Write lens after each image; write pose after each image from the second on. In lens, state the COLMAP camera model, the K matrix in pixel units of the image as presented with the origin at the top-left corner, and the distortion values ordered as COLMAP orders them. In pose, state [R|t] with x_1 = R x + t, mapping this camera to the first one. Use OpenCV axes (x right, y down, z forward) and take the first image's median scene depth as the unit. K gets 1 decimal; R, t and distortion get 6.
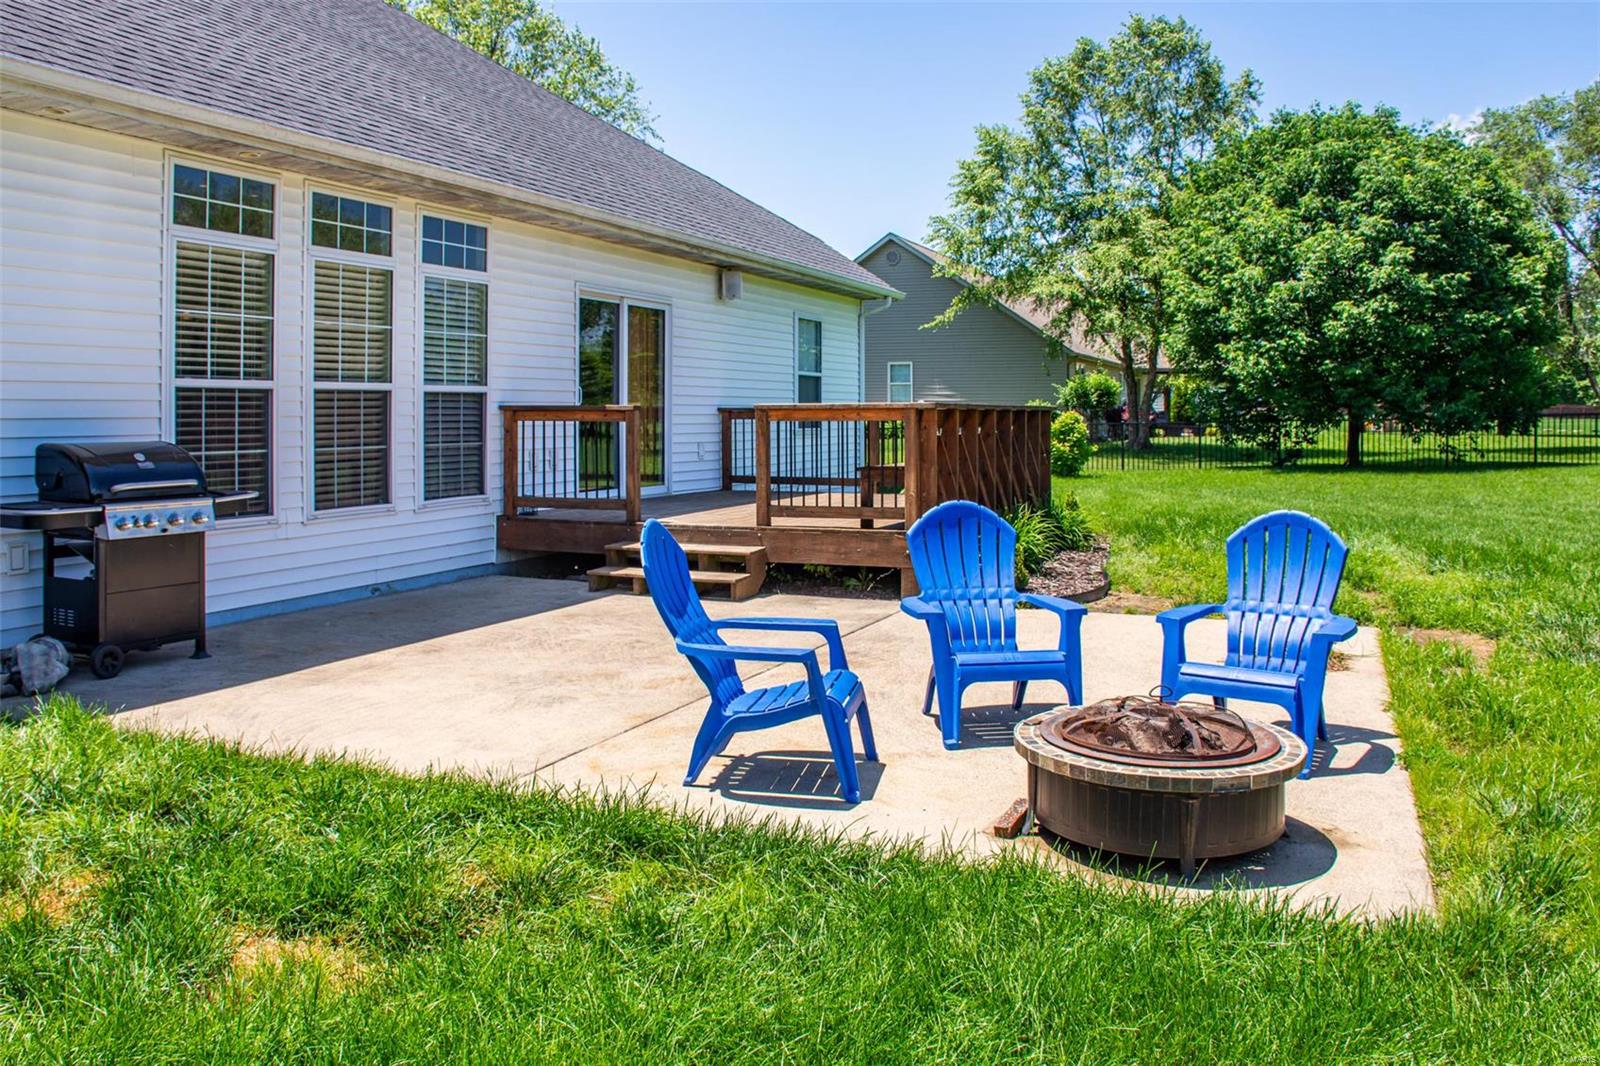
lens RADIAL K [[1297.2, 0, 829.8], [0, 1297.2, 388.8], [0, 0, 1]] dist [-0.057274, 0.003302]
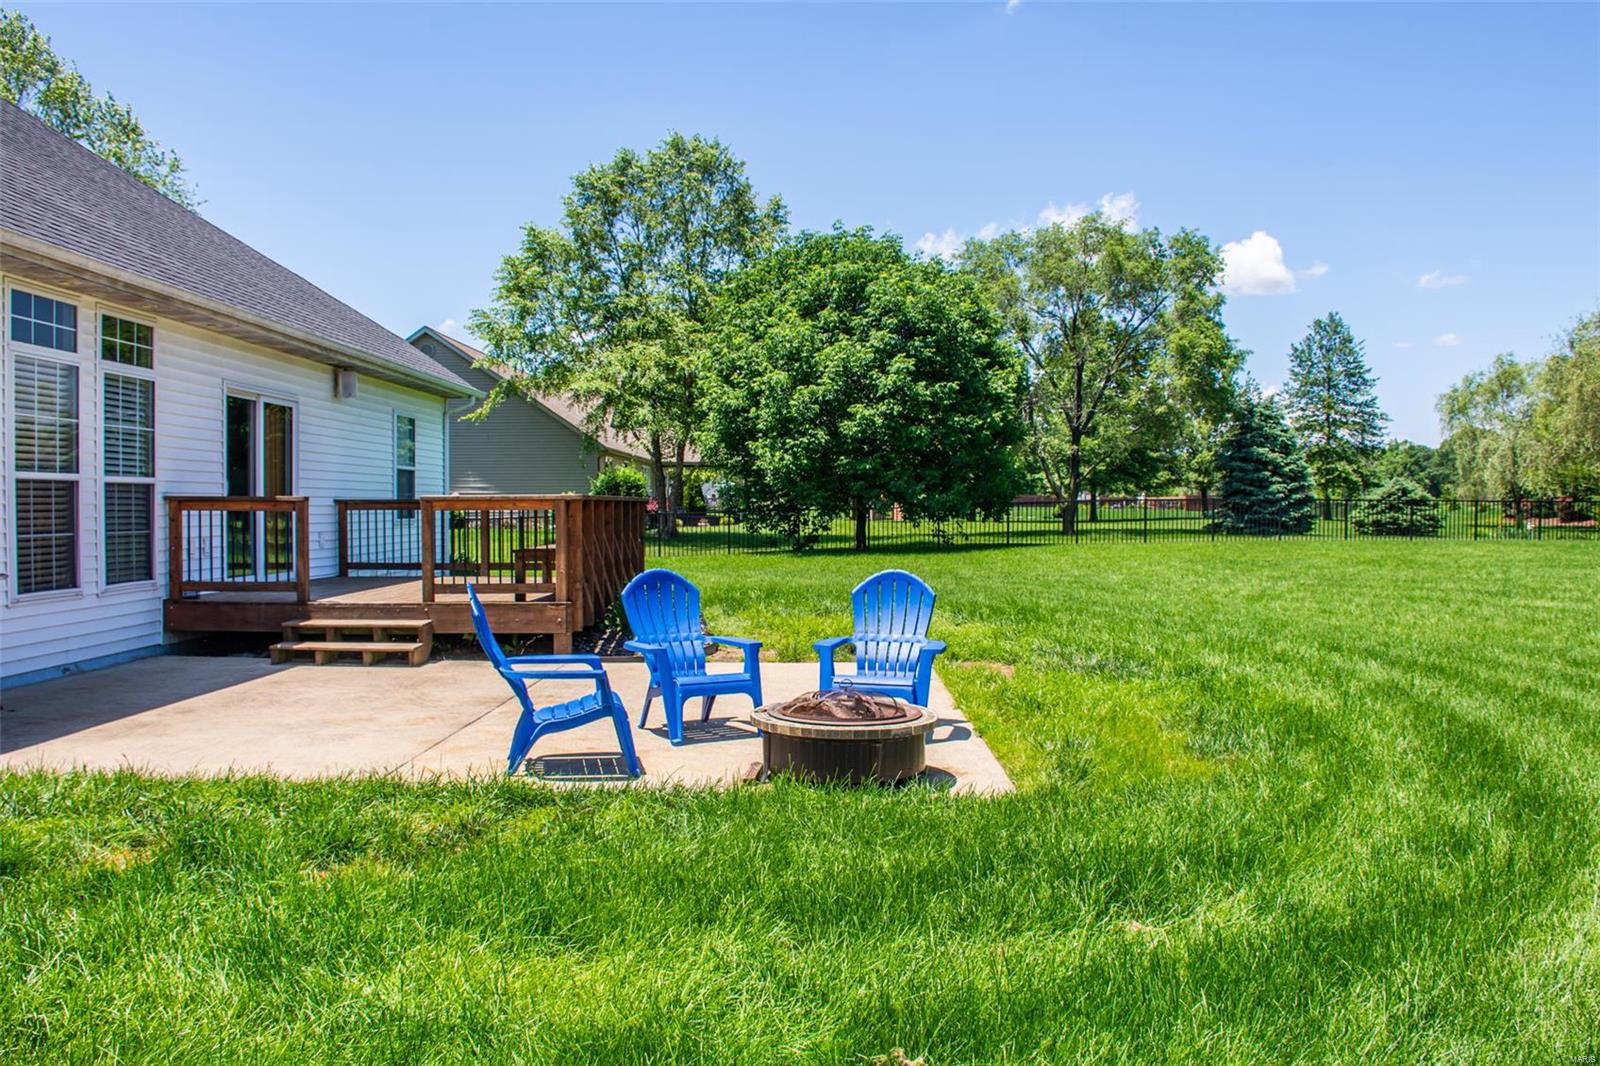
lens RADIAL K [[1306.7, 0, 800.5], [0, 1306.7, 494.7], [0, 0, 1]] dist [-0.151531, -0.002539]
pose [[0.936558, -0.002027, 0.350507, -0.051104], [-0.001780, 0.999943, 0.010538, -0.000407], [-0.350508, -0.010493, 0.936501, -0.063923]]
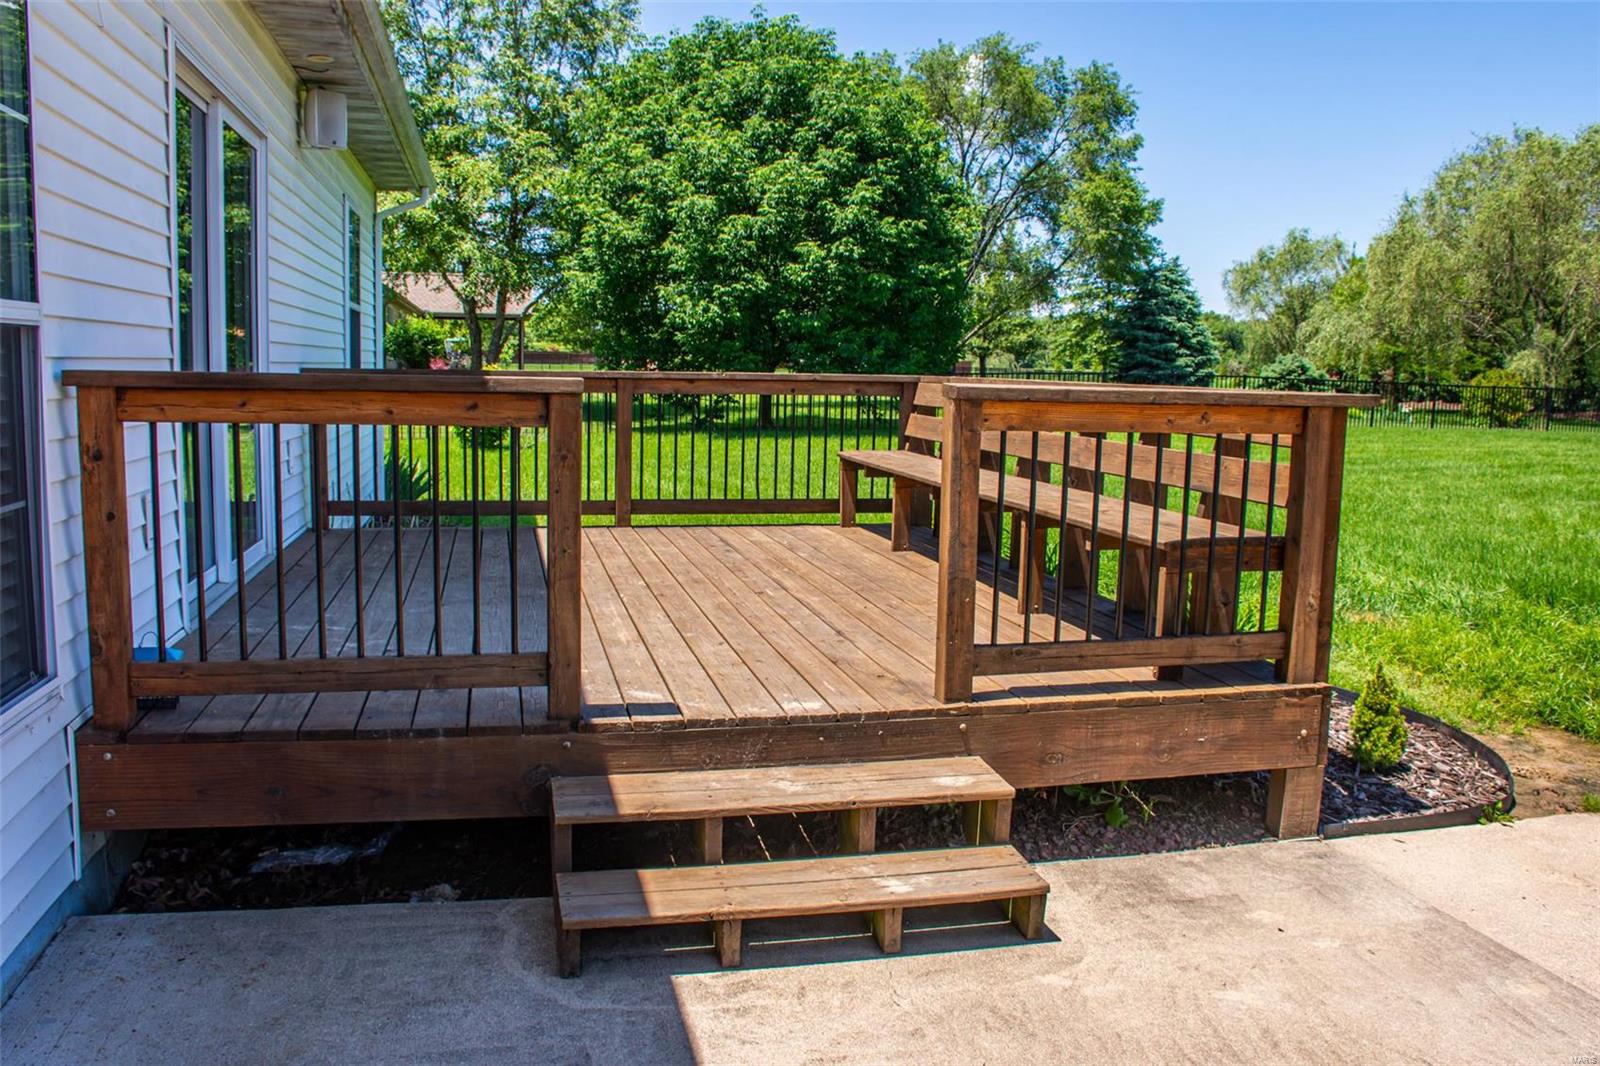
lens RADIAL K [[1285.0, 0, 796.7], [0, 1285.0, 543.7], [0, 0, 1]] dist [-0.152647, 0.110385]
pose [[0.820876, -0.067456, 0.567109, -0.113222], [-0.025742, 0.987620, 0.154736, 0.000699], [-0.570526, -0.141617, 0.808977, 0.268359]]
